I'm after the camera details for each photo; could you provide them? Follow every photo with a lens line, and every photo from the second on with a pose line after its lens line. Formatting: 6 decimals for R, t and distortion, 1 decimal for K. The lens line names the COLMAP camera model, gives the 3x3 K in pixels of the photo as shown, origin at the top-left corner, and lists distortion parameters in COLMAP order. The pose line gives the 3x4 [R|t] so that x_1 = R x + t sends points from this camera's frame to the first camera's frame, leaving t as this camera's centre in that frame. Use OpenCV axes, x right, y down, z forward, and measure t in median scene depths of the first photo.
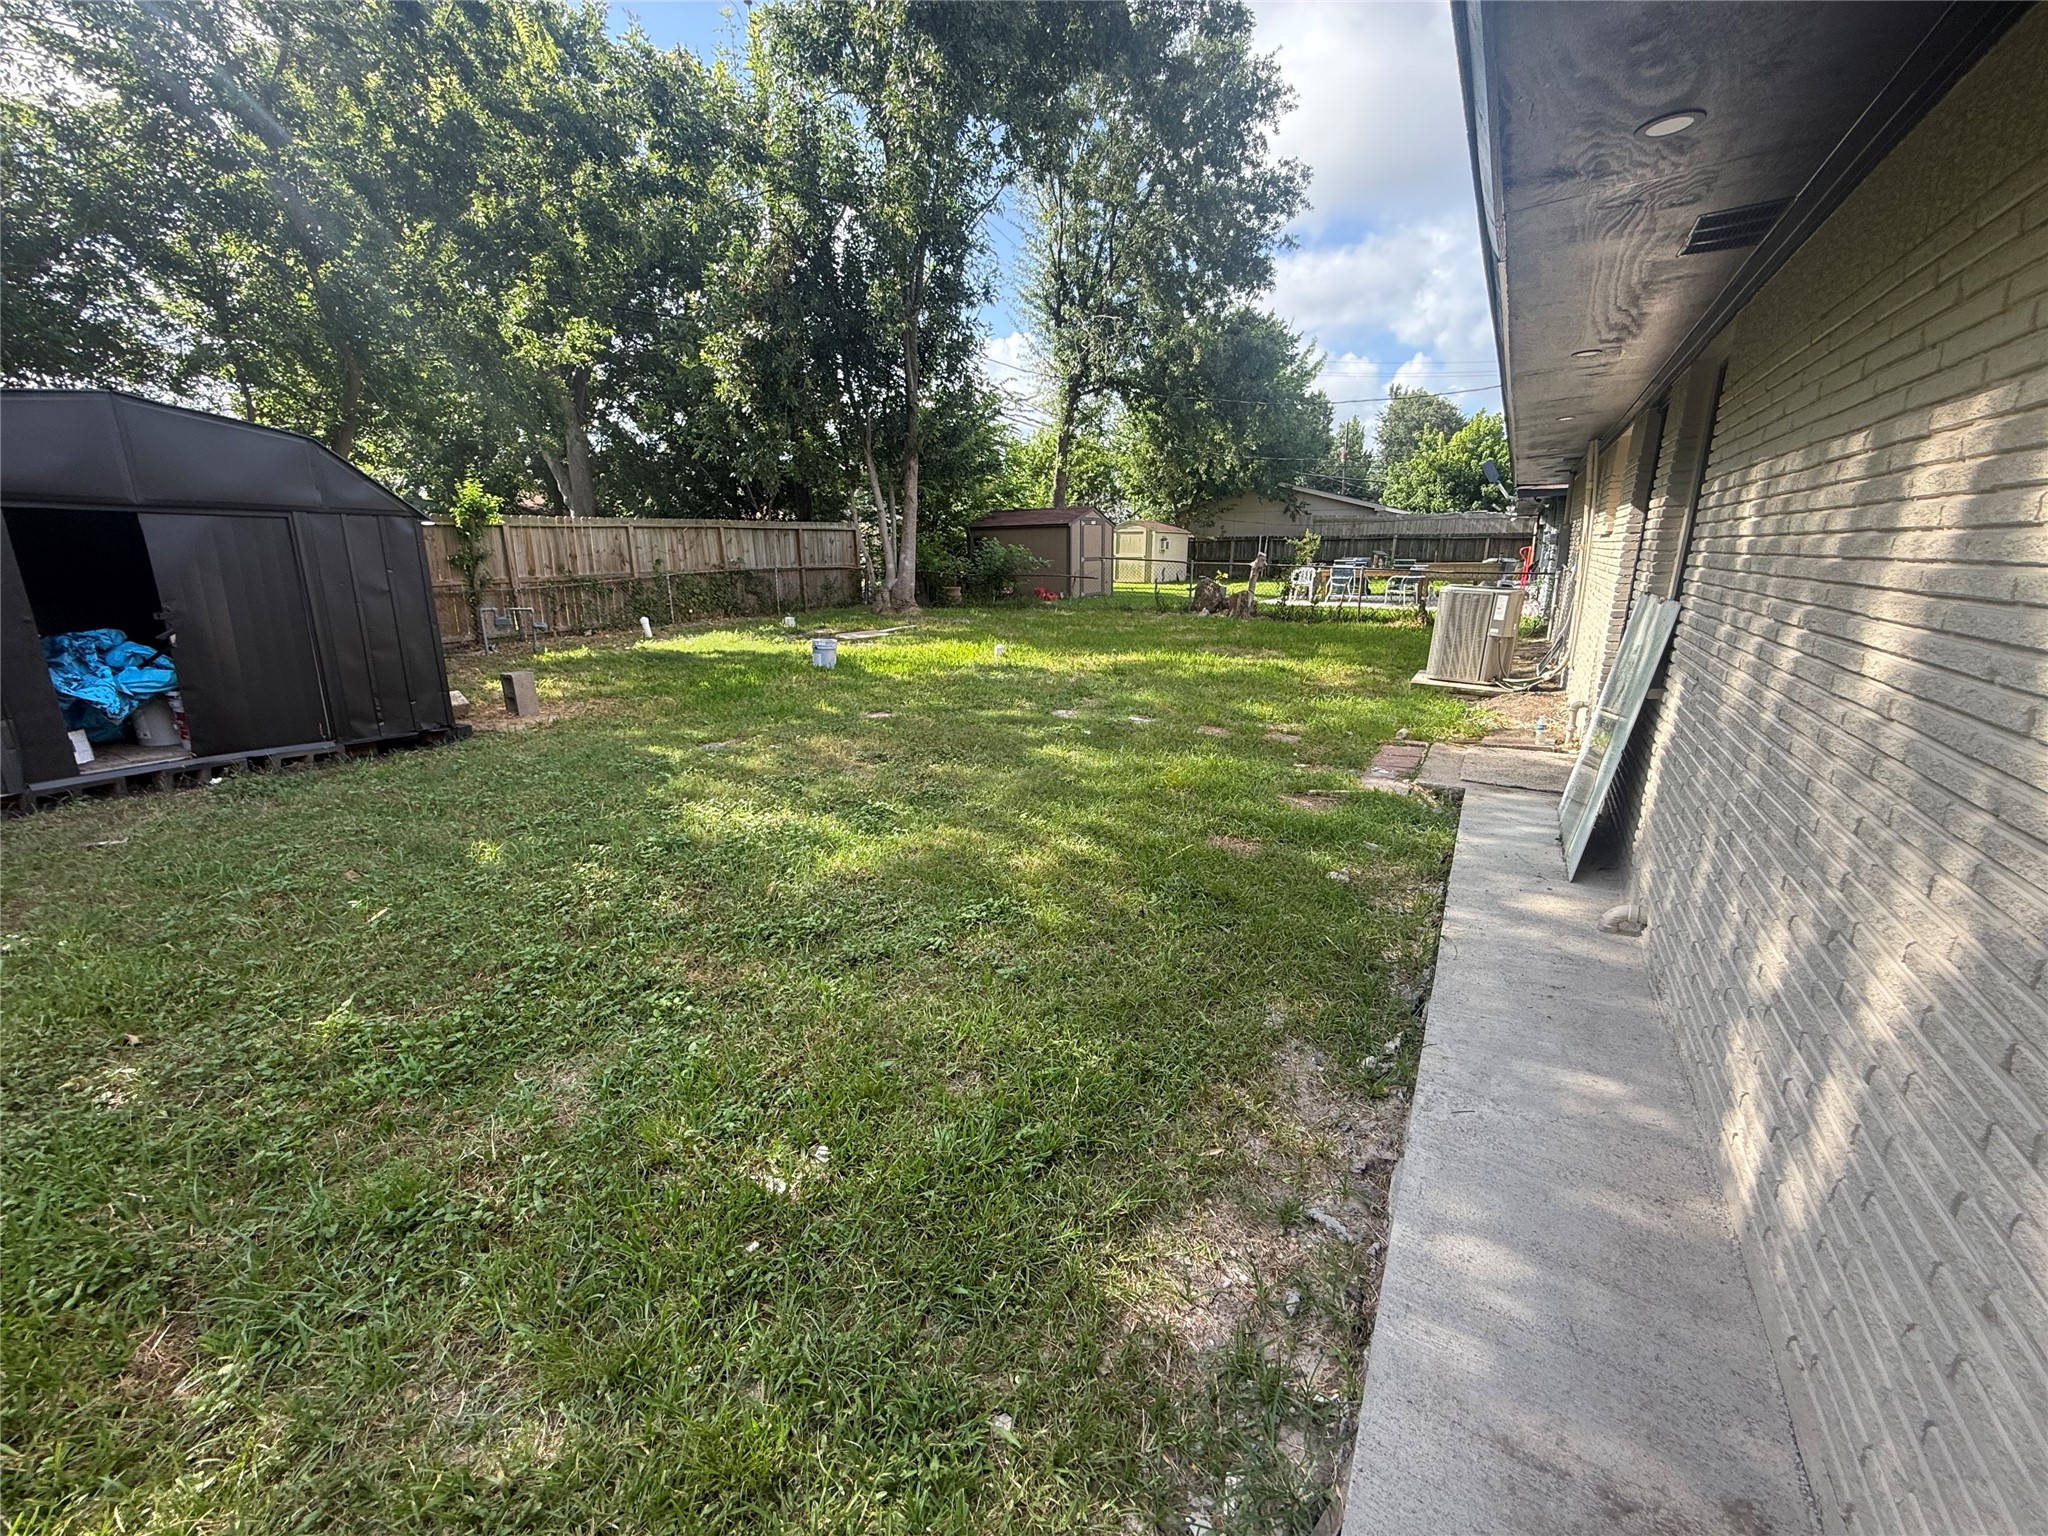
lens RADIAL K [[824.6, 0, 1024.0], [0, 824.6, 768.0], [0, 0, 1]] dist [-0.001471, 0.000617]
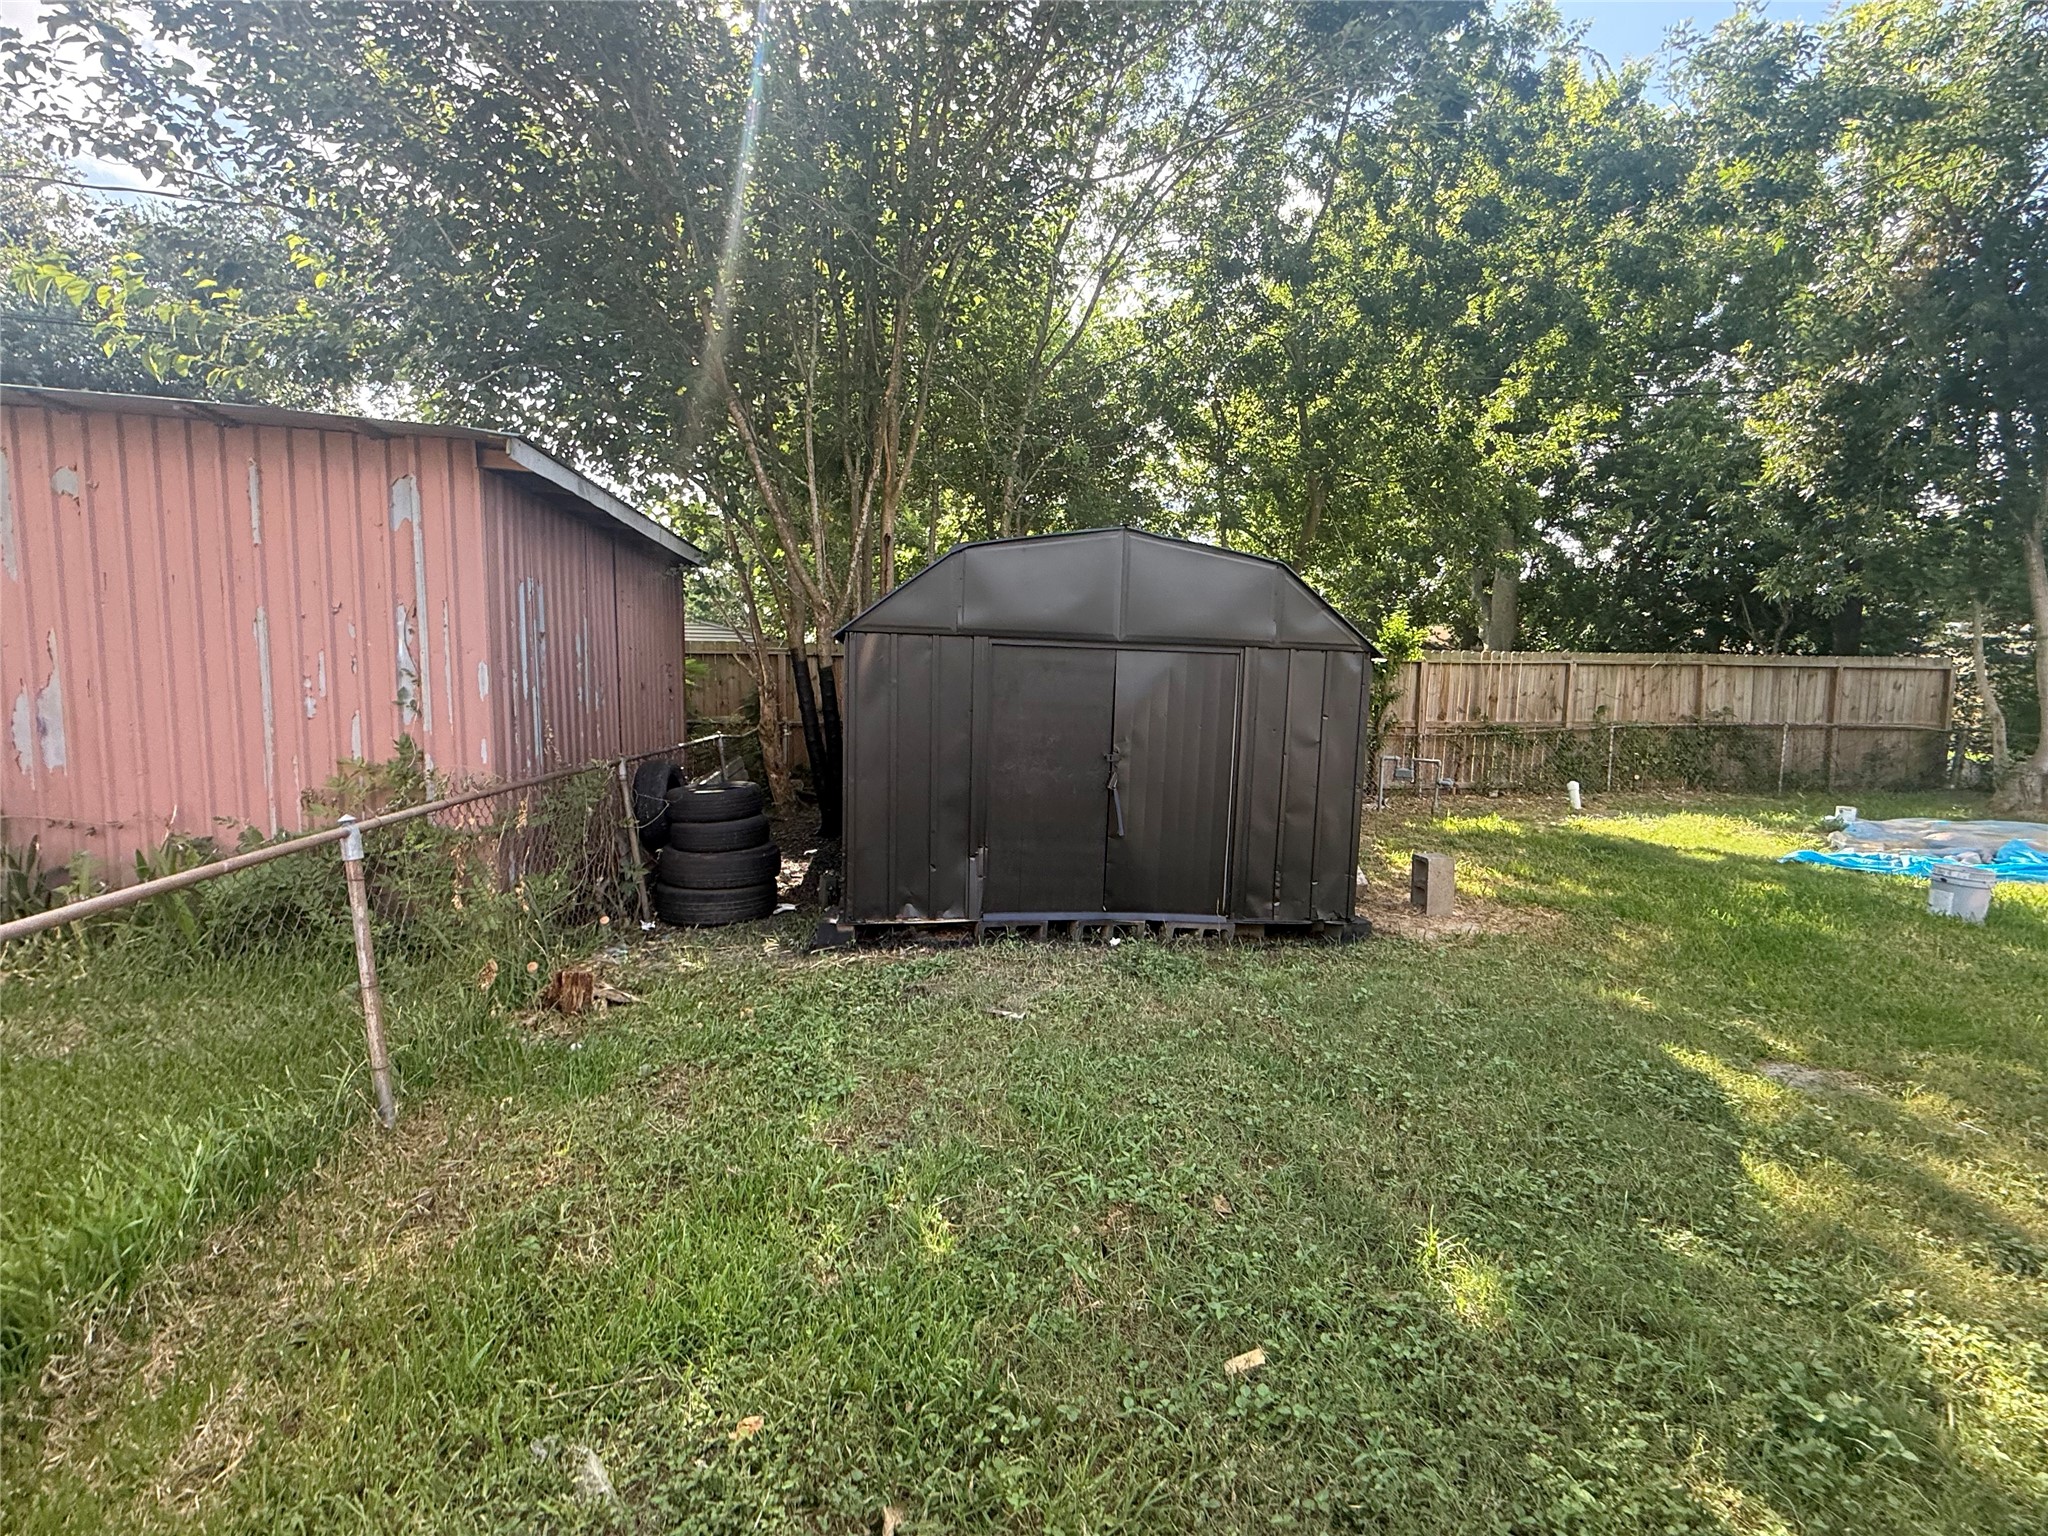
lens RADIAL K [[947.8, 0, 1024.0], [0, 947.8, 768.0], [0, 0, 1]] dist [0.001952, -0.000118]
pose [[0.613760, 0.088216, -0.784549, -0.119695], [-0.222457, 0.972797, -0.064648, -0.036503], [0.757503, 0.214206, 0.616688, 0.119252]]
